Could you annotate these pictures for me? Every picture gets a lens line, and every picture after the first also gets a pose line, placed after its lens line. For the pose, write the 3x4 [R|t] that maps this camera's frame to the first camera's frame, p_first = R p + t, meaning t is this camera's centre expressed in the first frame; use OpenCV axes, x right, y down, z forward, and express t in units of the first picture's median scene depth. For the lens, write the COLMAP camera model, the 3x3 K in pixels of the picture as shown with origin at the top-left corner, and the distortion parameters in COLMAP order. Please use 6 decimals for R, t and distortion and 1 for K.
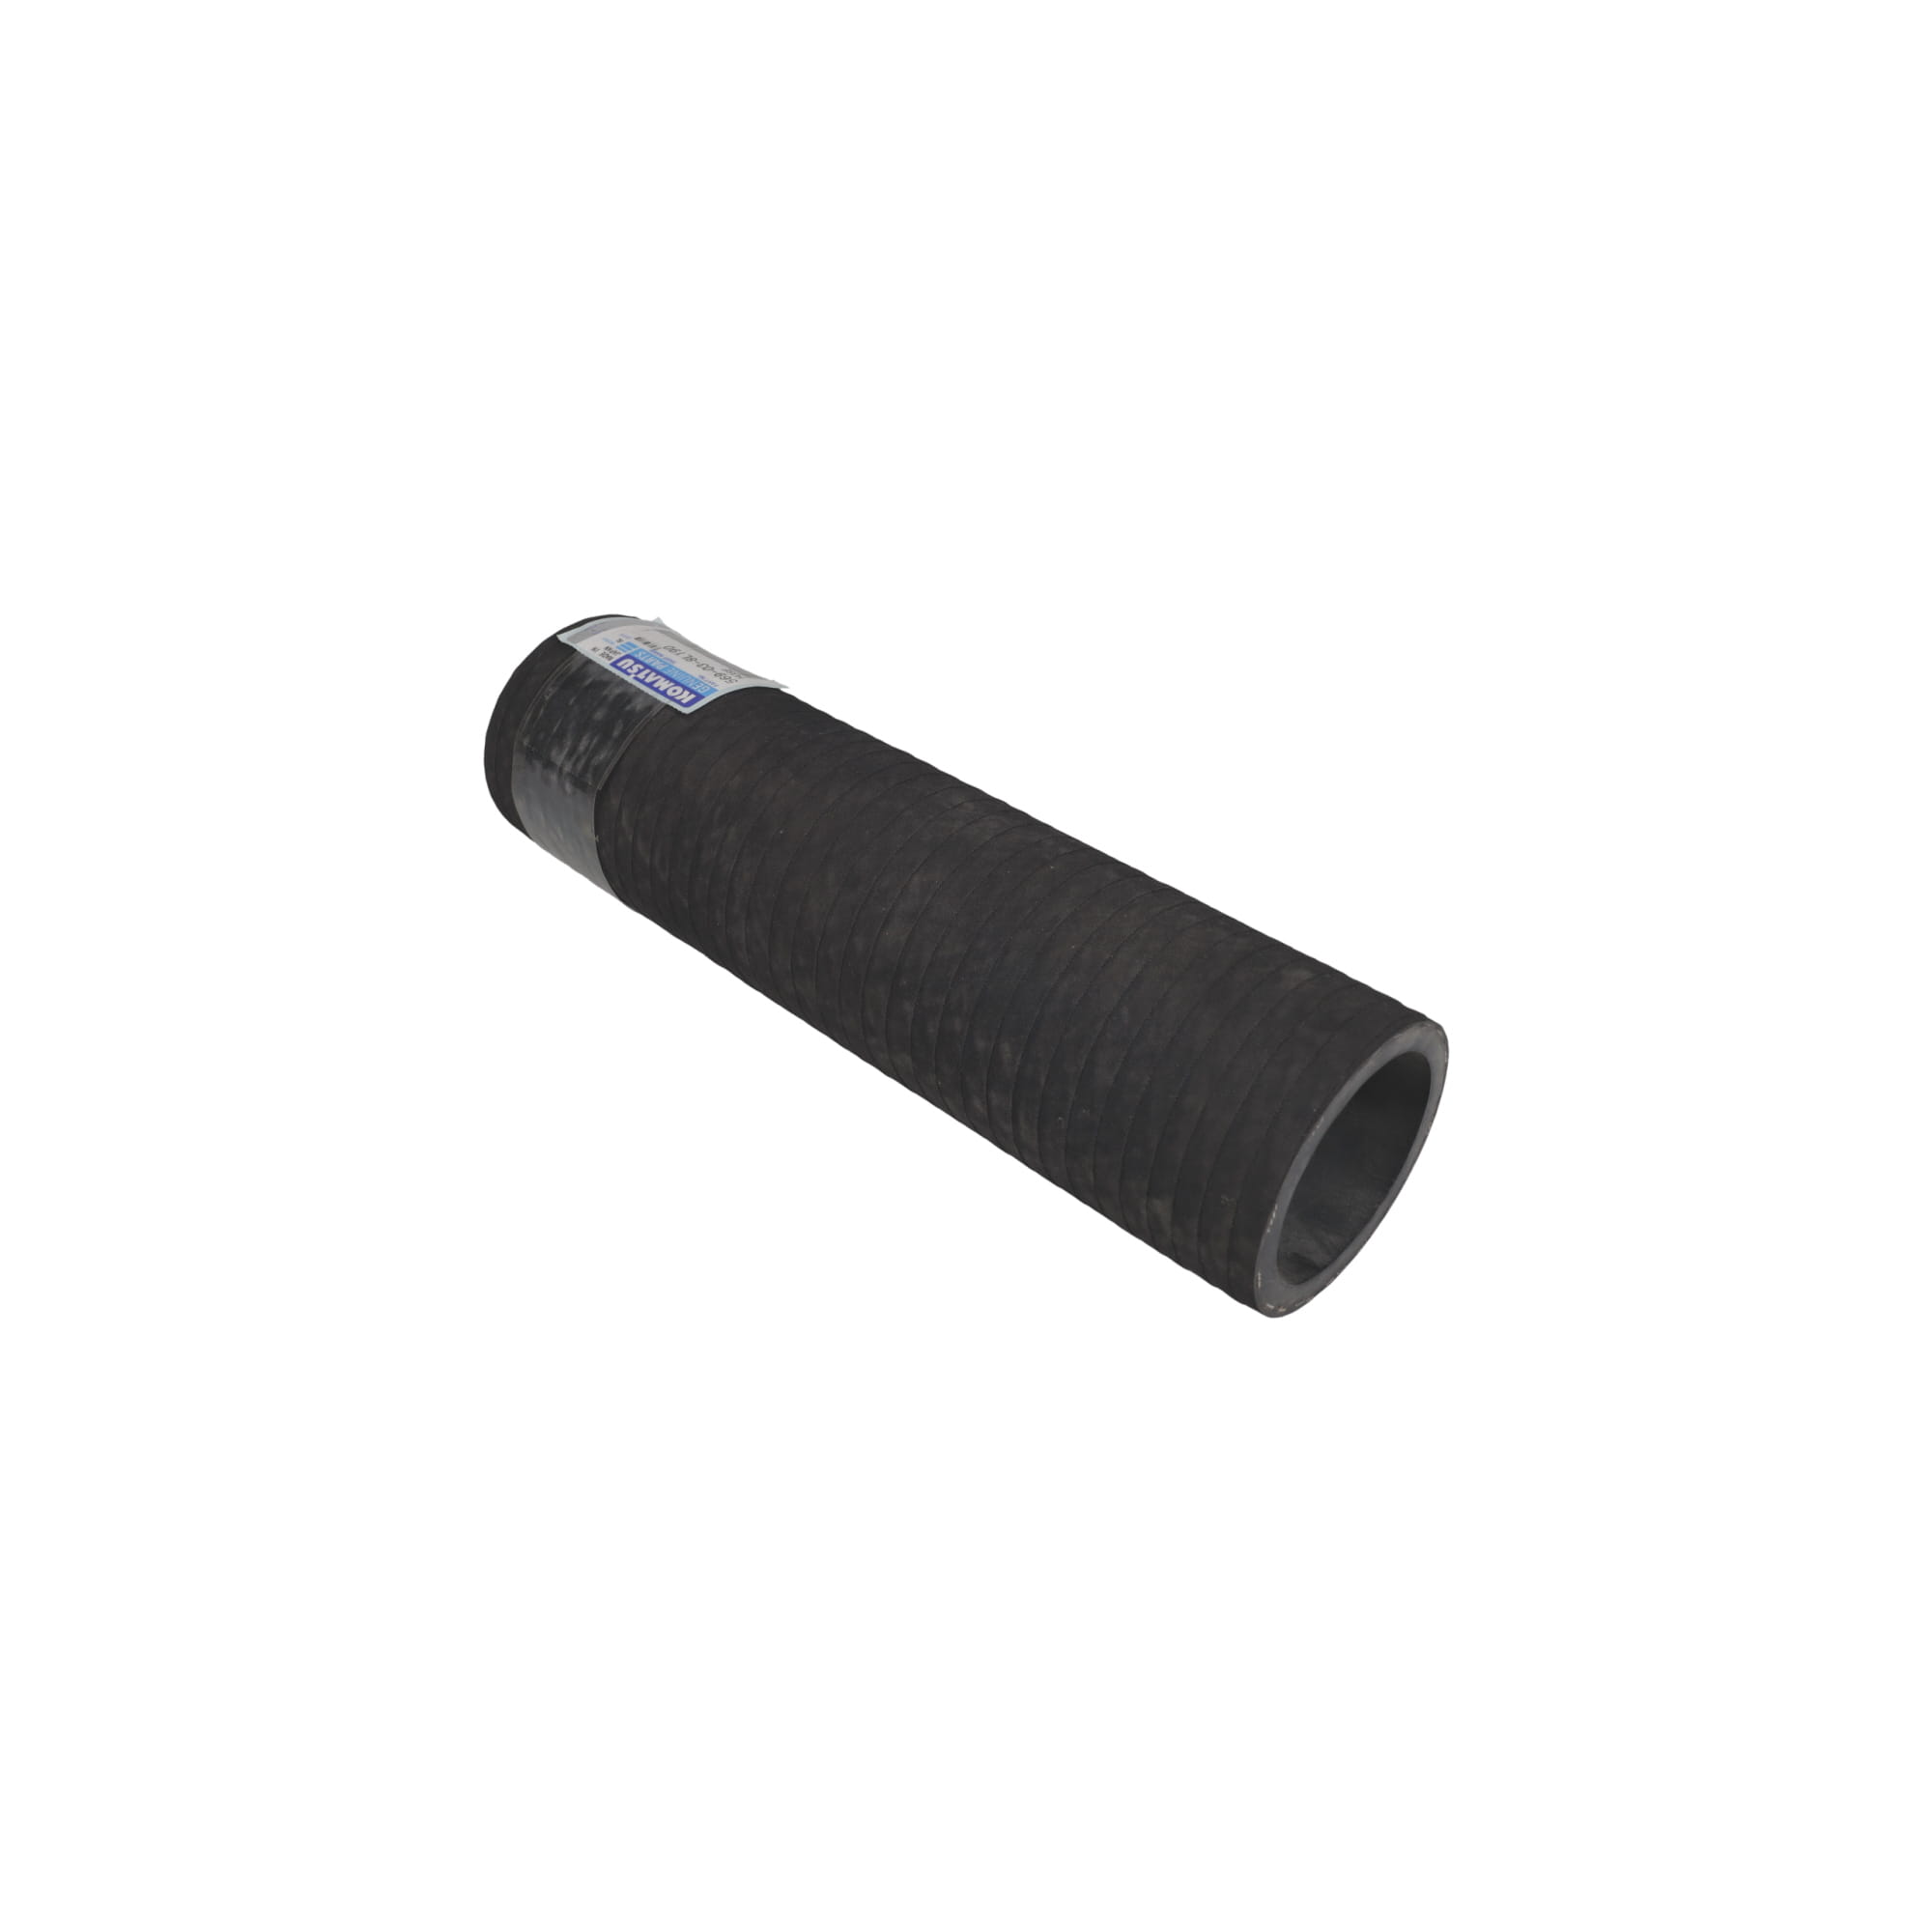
lens RADIAL K [[1634.7, 0, 956.2], [0, 1634.7, 959.1], [0, 0, 1]] dist [-0.018631, -0.001869]
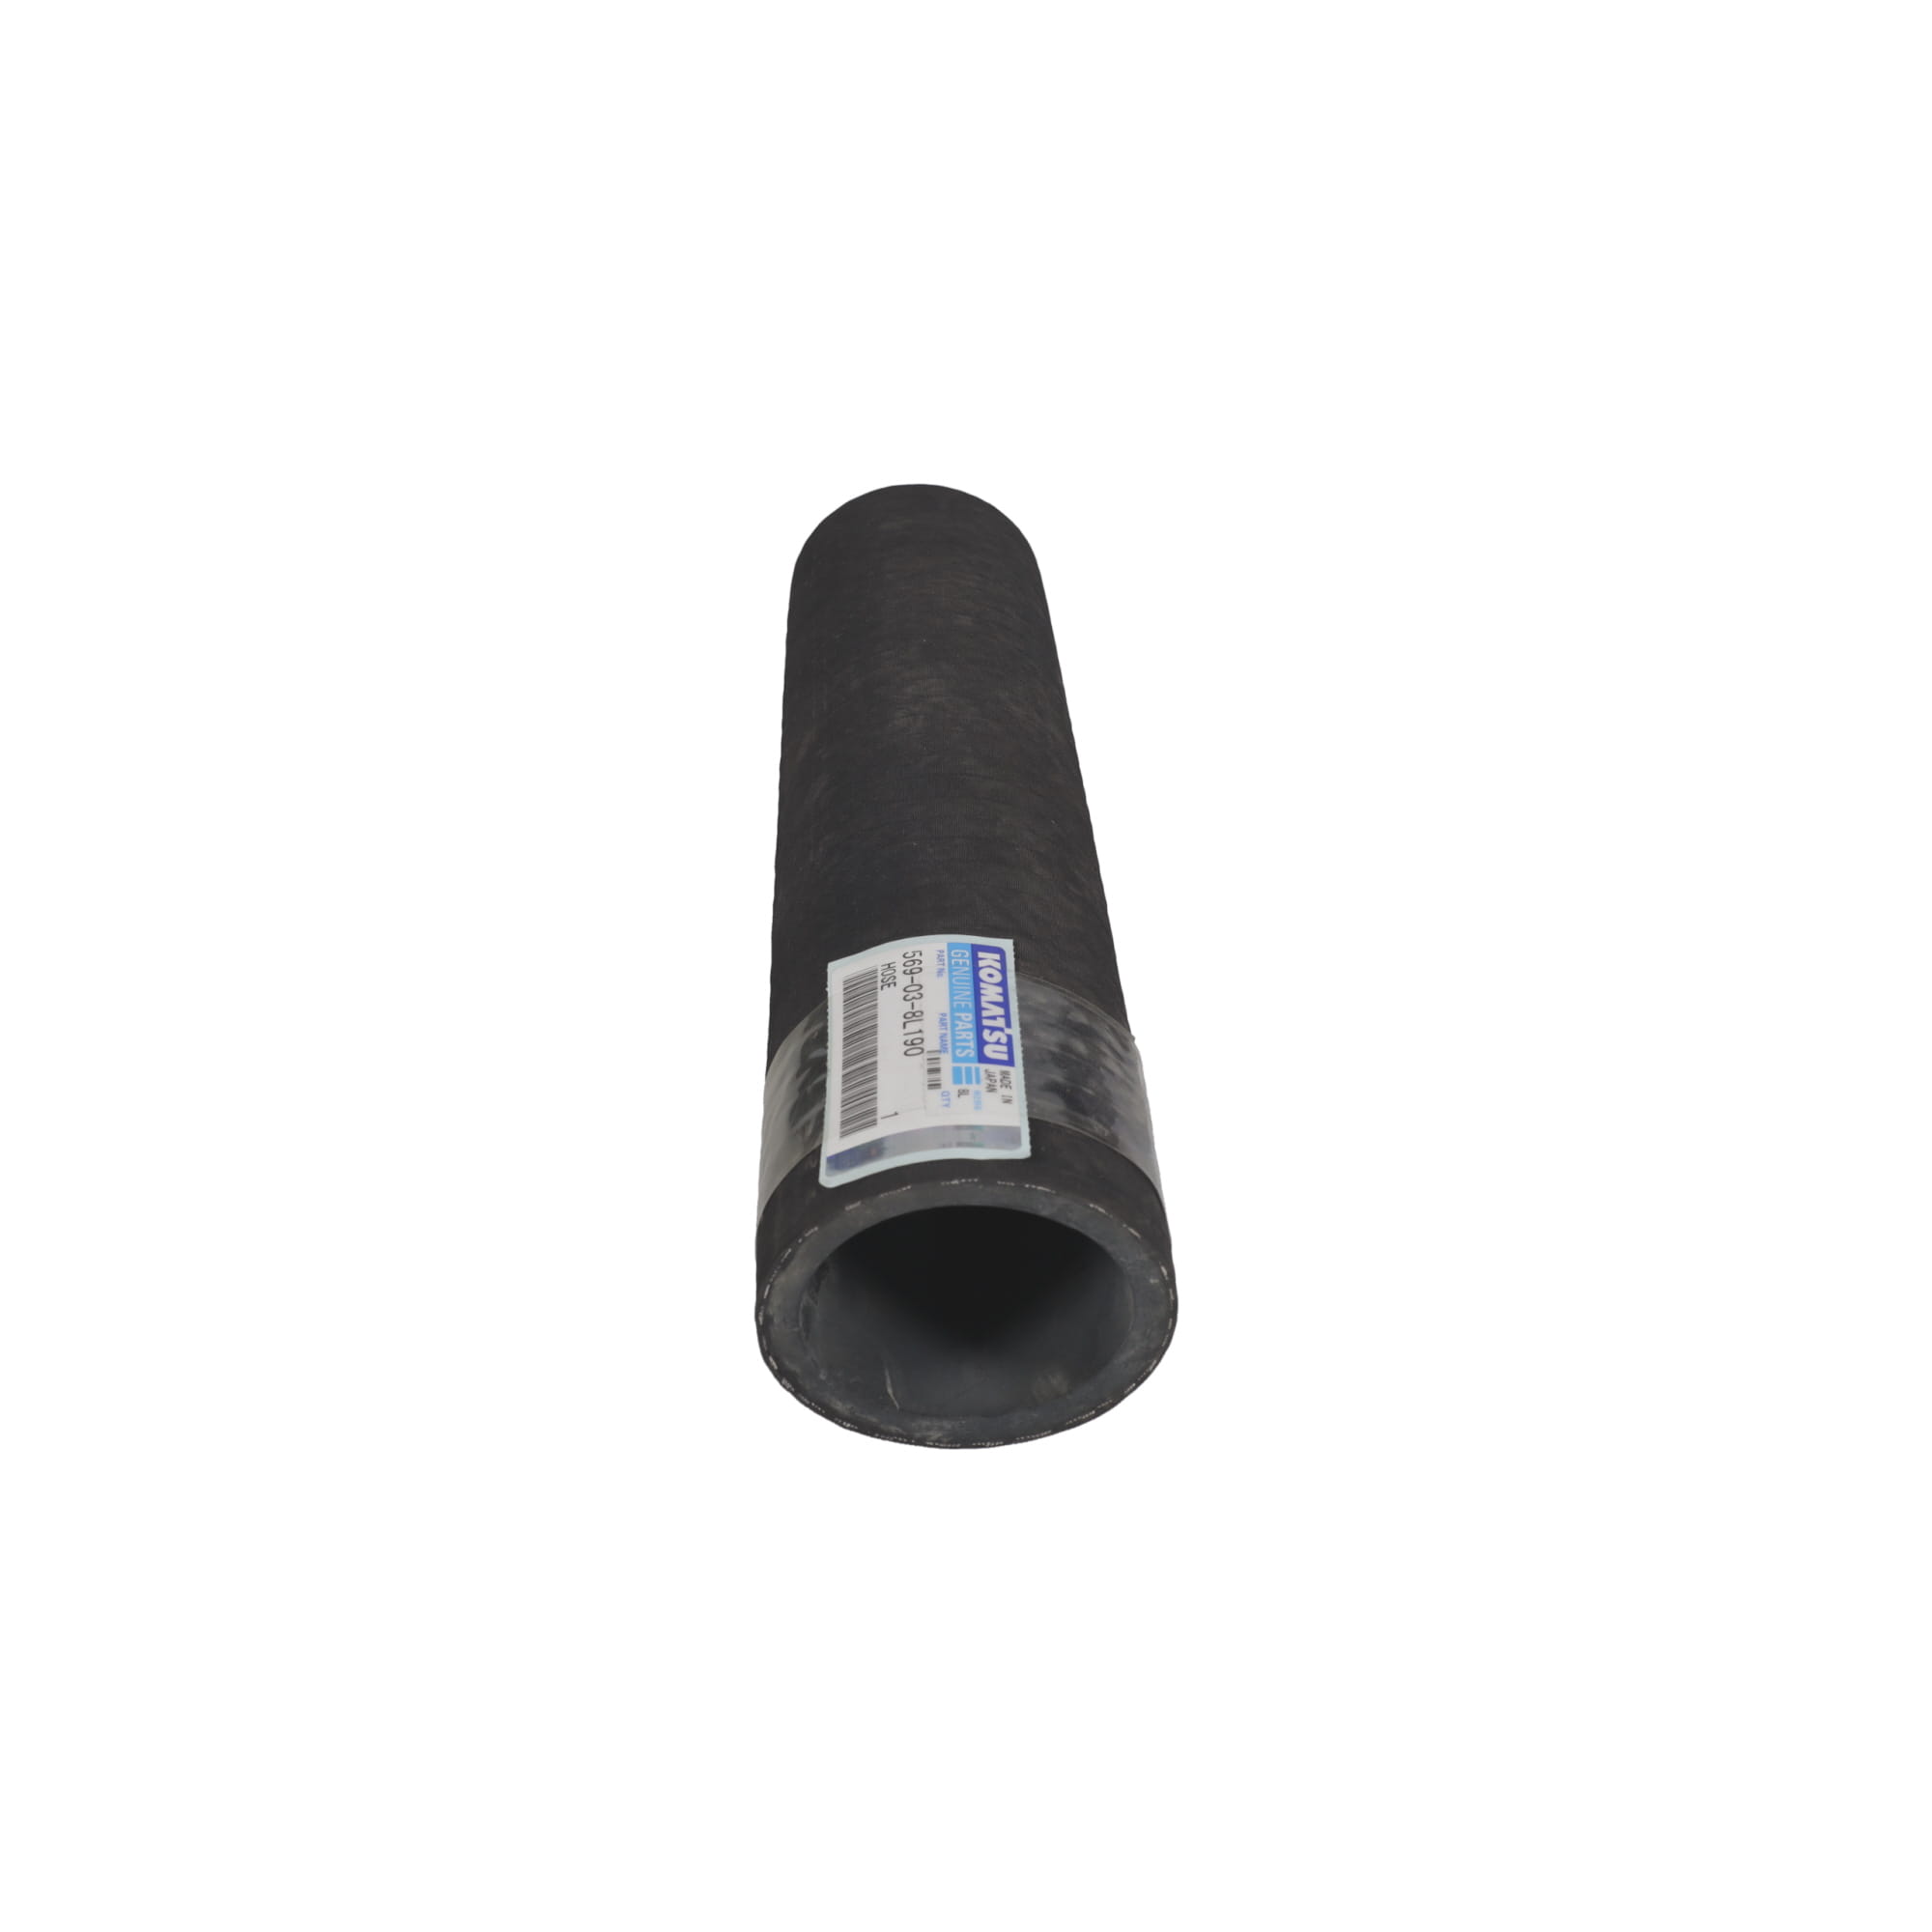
lens RADIAL K [[1825.4, 0, 966.8], [0, 1825.4, 966.2], [0, 0, 1]] dist [-0.005737, 0.000000]
pose [[-0.720607, -0.463652, 0.515512, -0.606452], [0.397896, 0.332350, 0.855115, -0.896710], [-0.567806, 0.821322, -0.055009, 1.124614]]
